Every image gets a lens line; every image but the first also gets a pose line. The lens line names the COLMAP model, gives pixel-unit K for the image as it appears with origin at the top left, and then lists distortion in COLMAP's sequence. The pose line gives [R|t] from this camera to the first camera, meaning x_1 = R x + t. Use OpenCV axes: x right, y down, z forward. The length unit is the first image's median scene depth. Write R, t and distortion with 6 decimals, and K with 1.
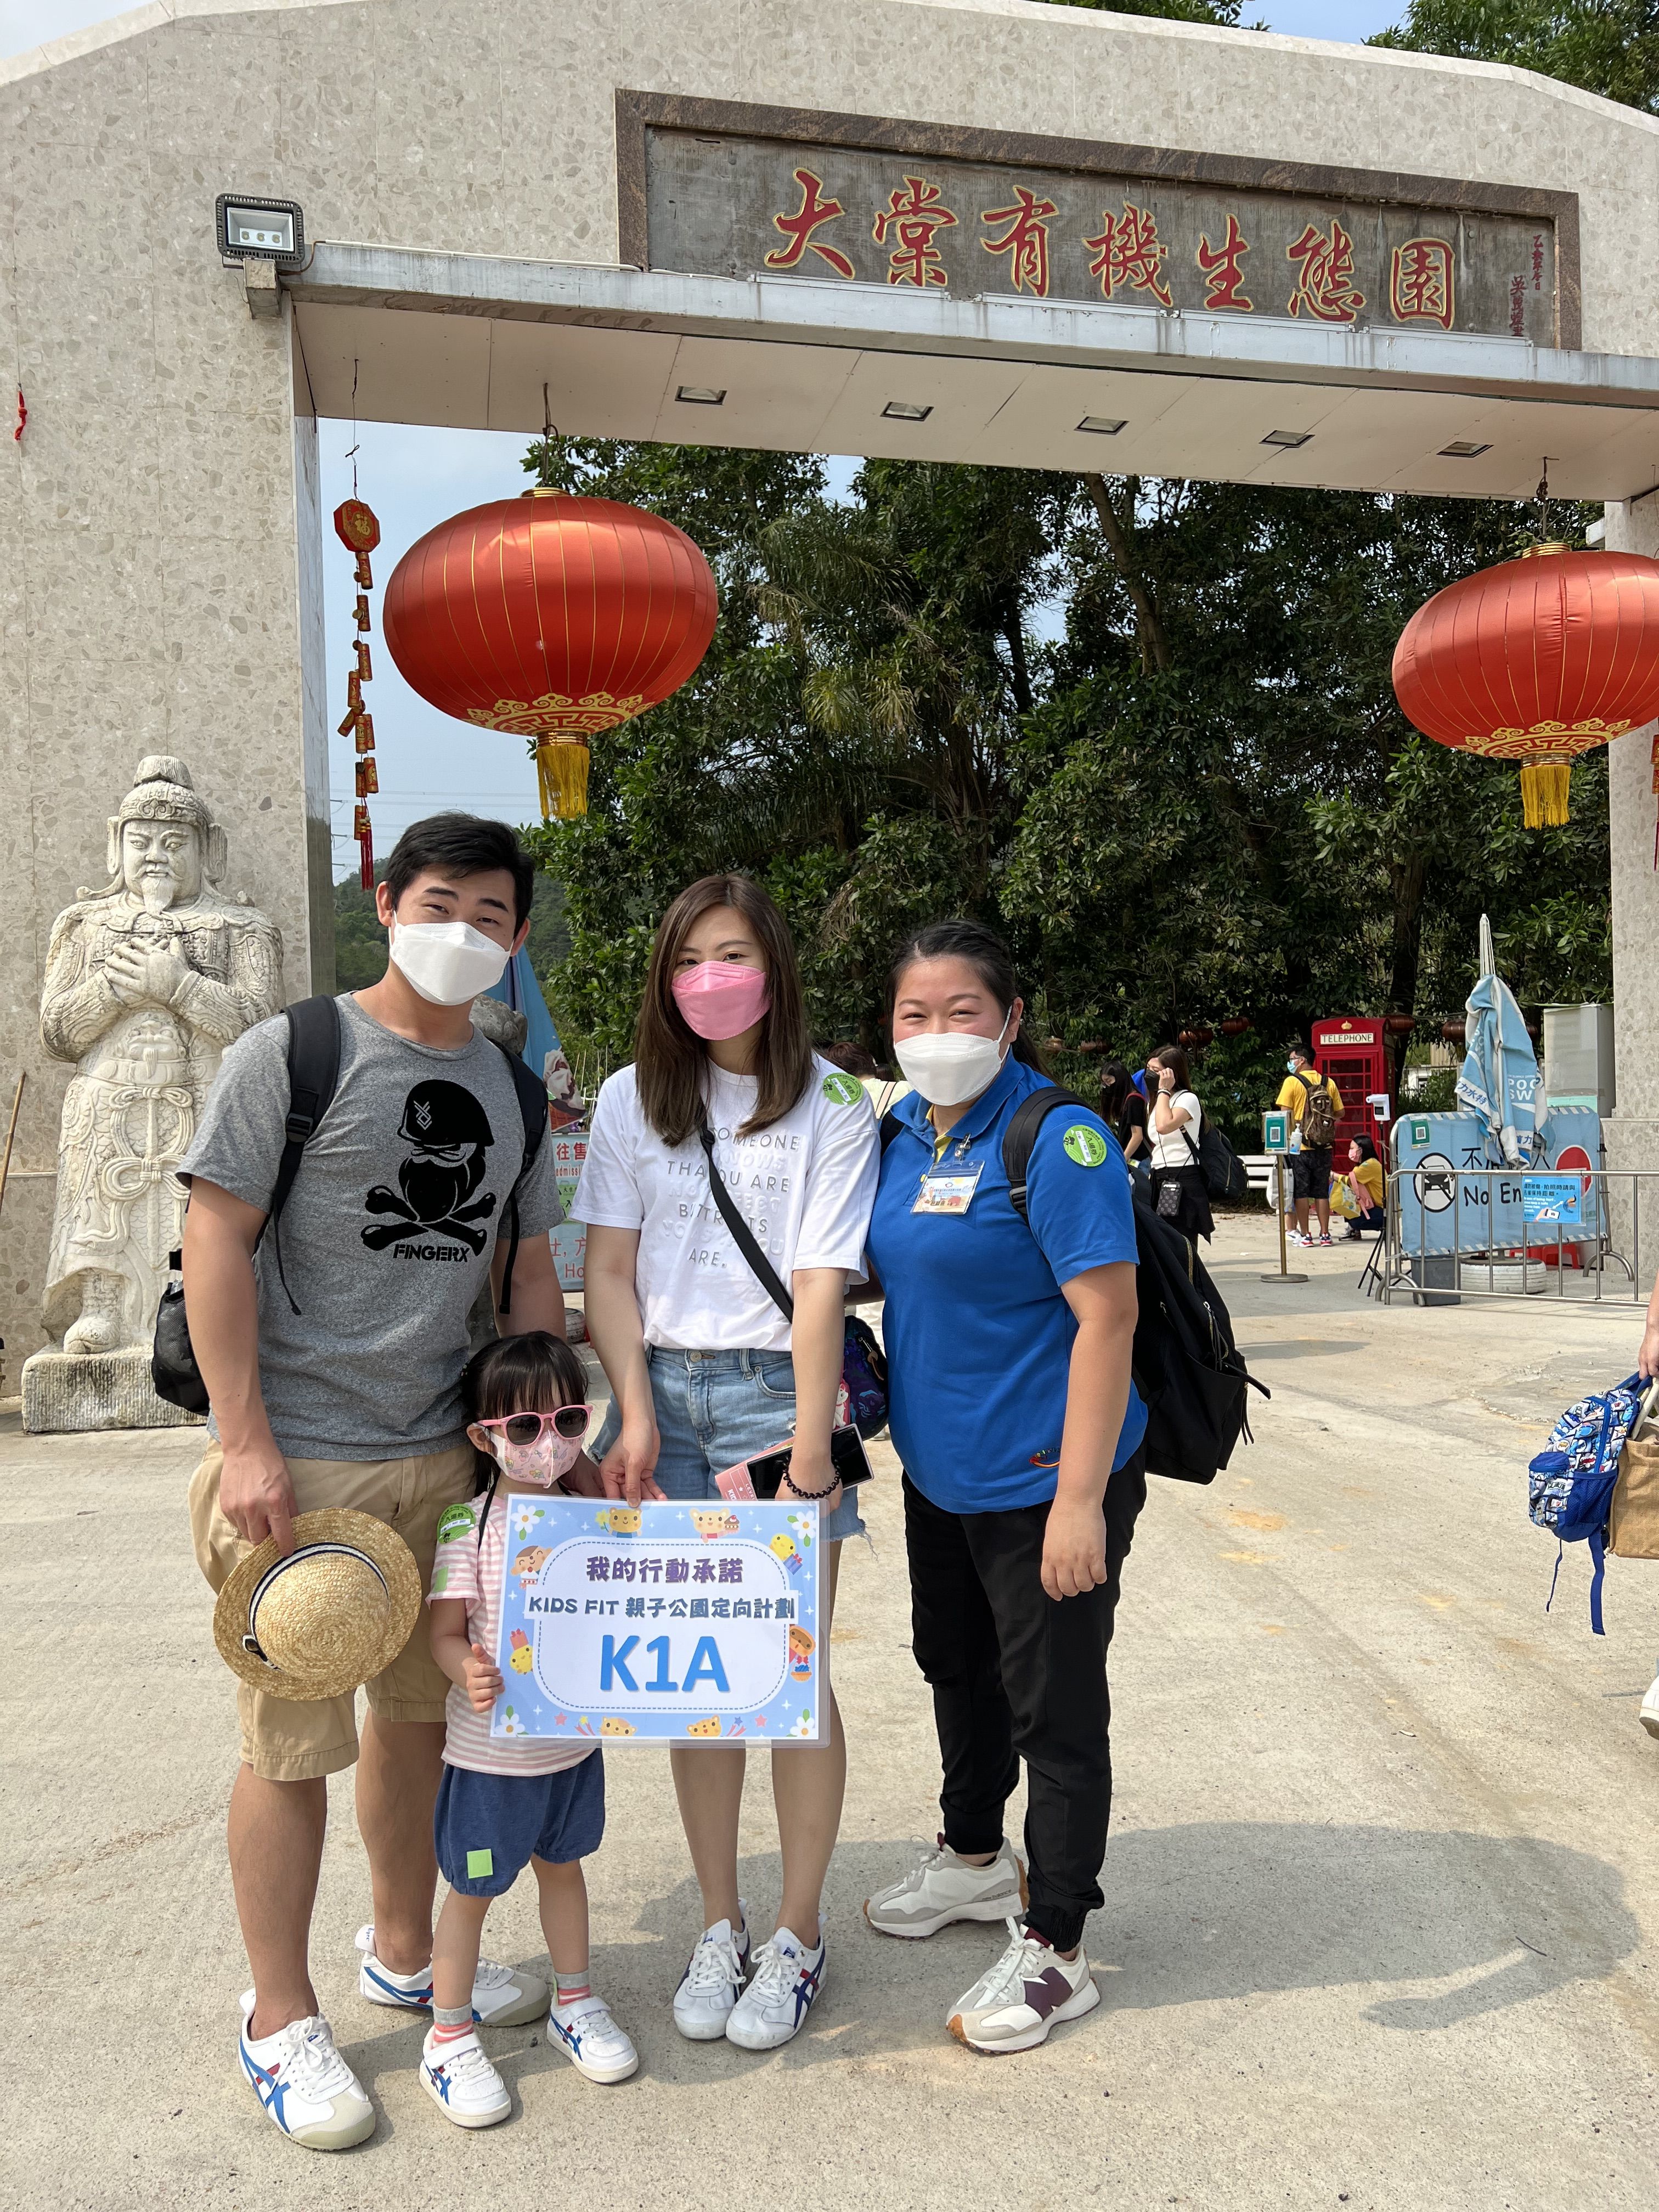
lens RADIAL K [[1707.6, 0, 822.7], [0, 1707.6, 1123.5], [0, 0, 1]] dist [0.027424, -0.030859]
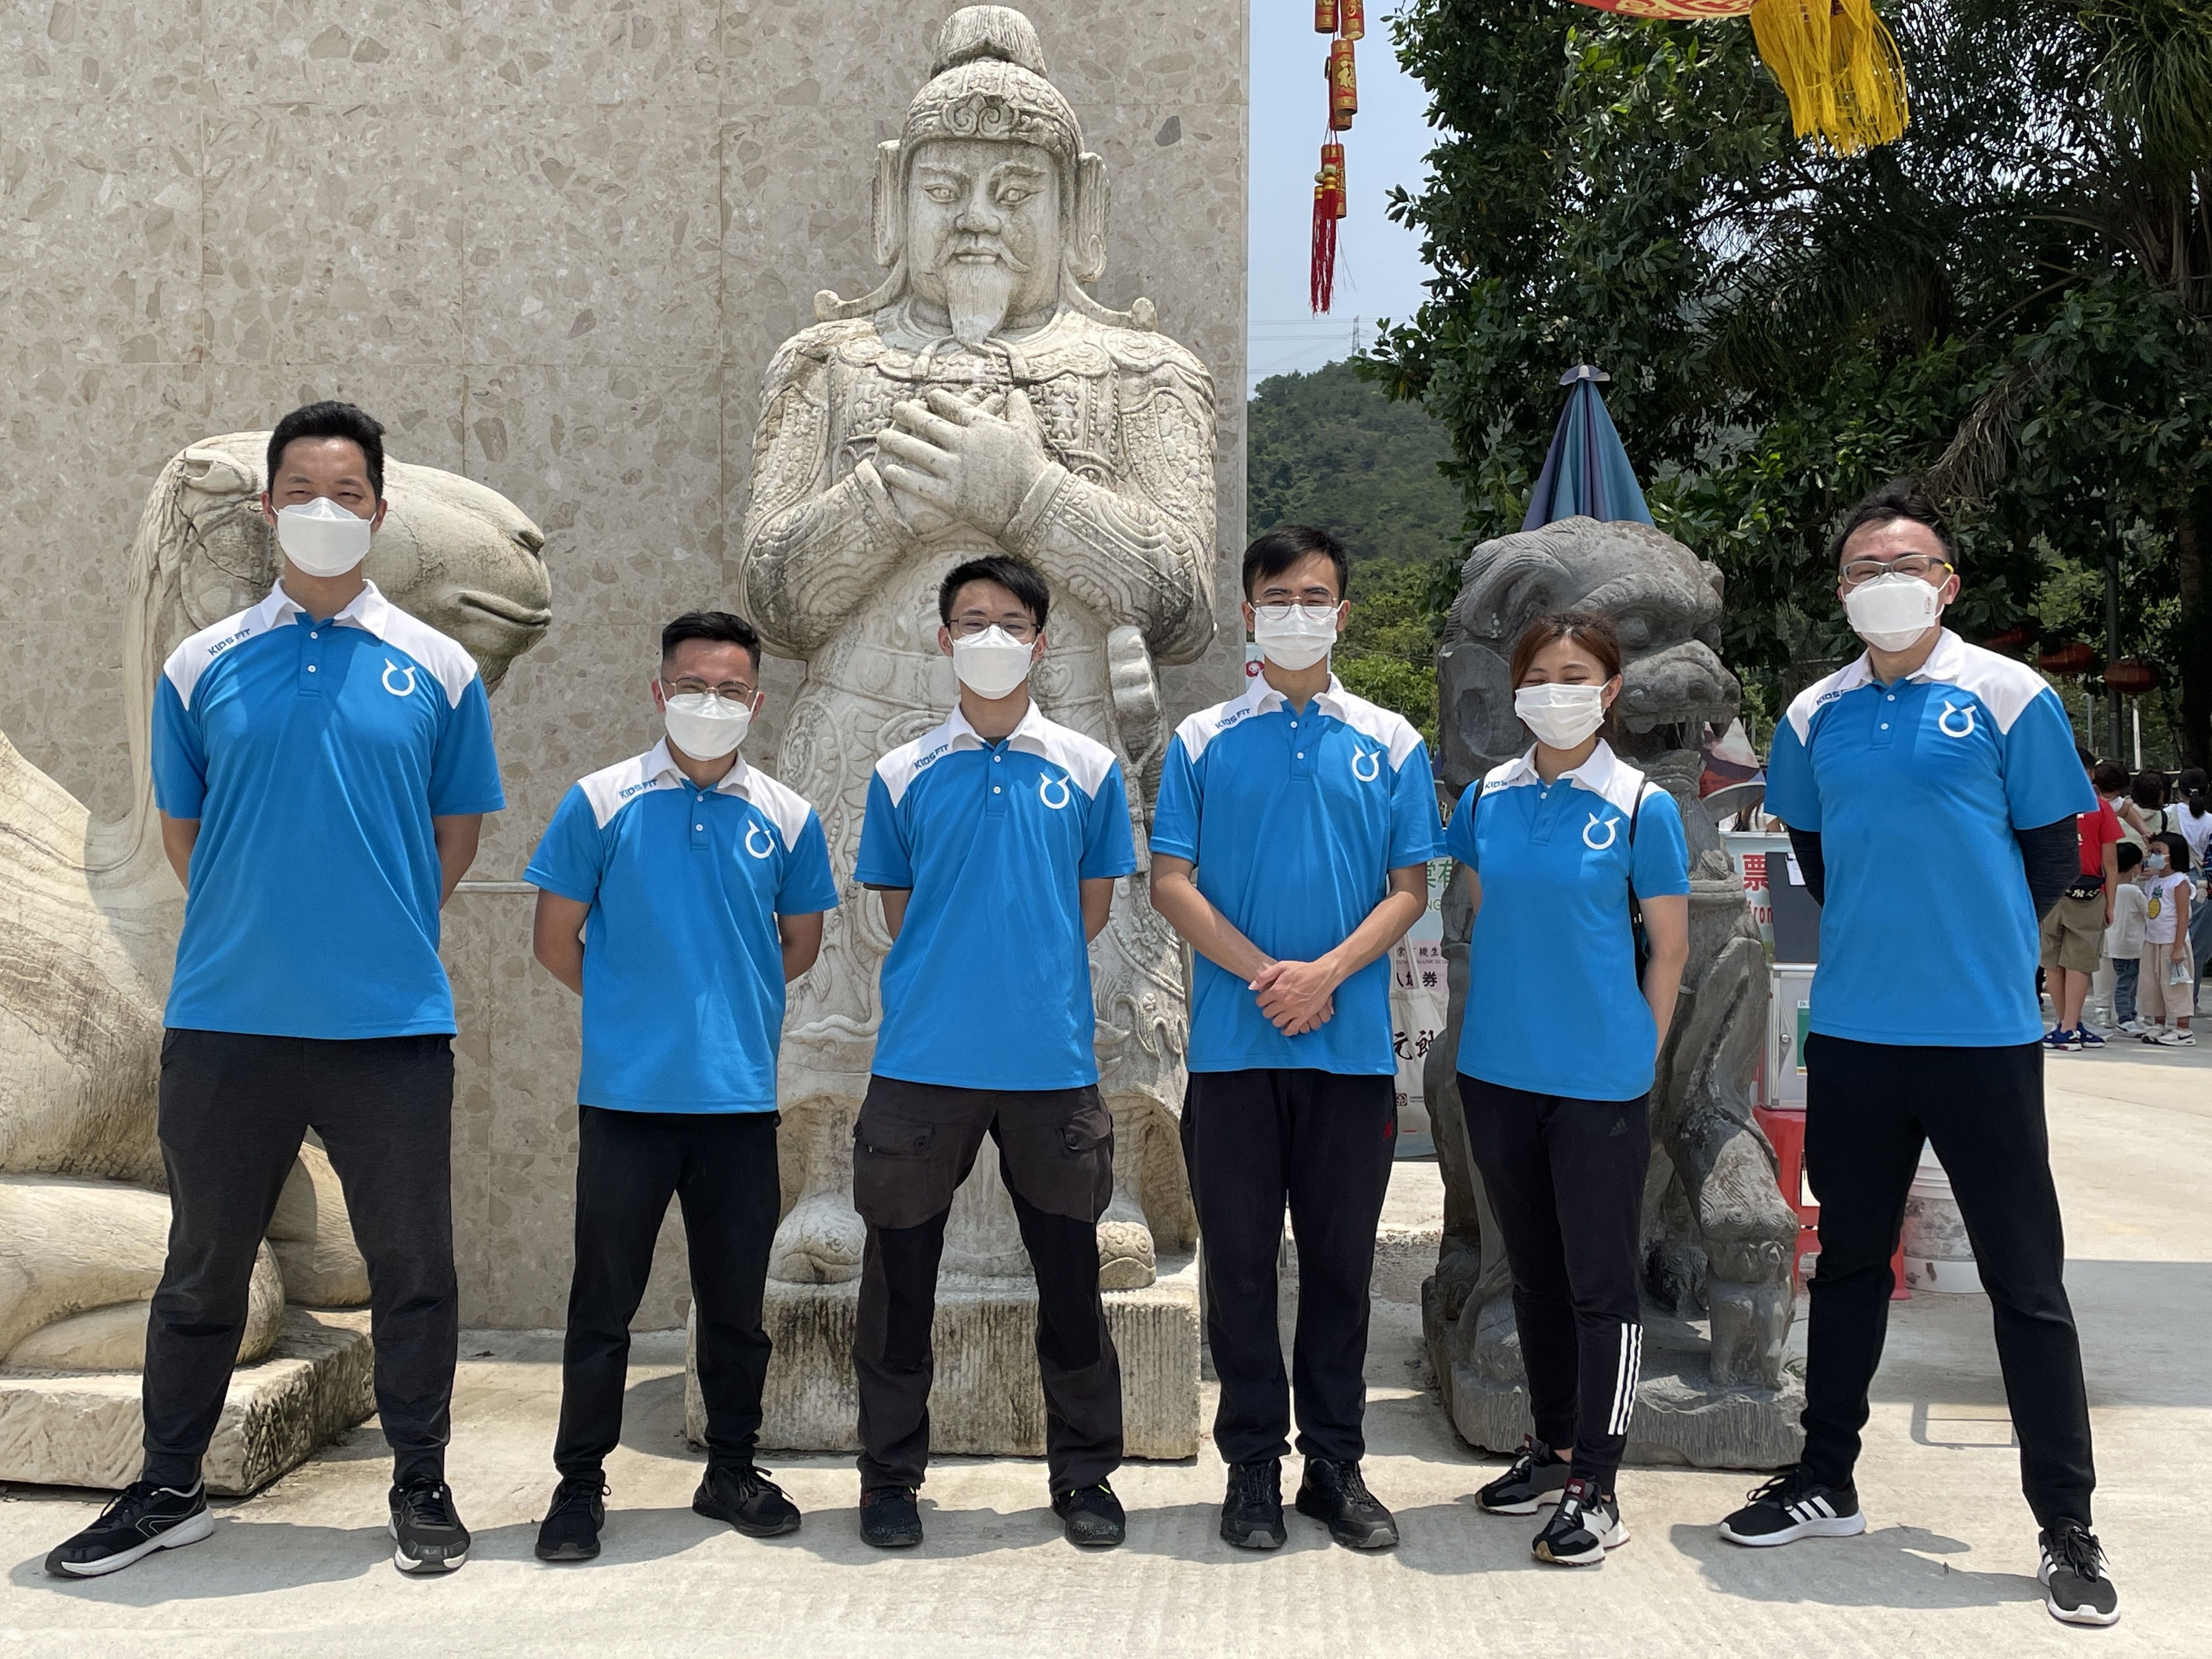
lens RADIAL K [[2464.6, 0, 1047.0], [0, 2464.6, 832.2], [0, 0, 1]] dist [0.059139, 0.000000]
pose [[0.966538, 0.033684, -0.254303, -0.167436], [-0.030635, 0.999403, 0.015944, -0.000376], [0.254688, -0.007620, 0.966993, 0.304662]]
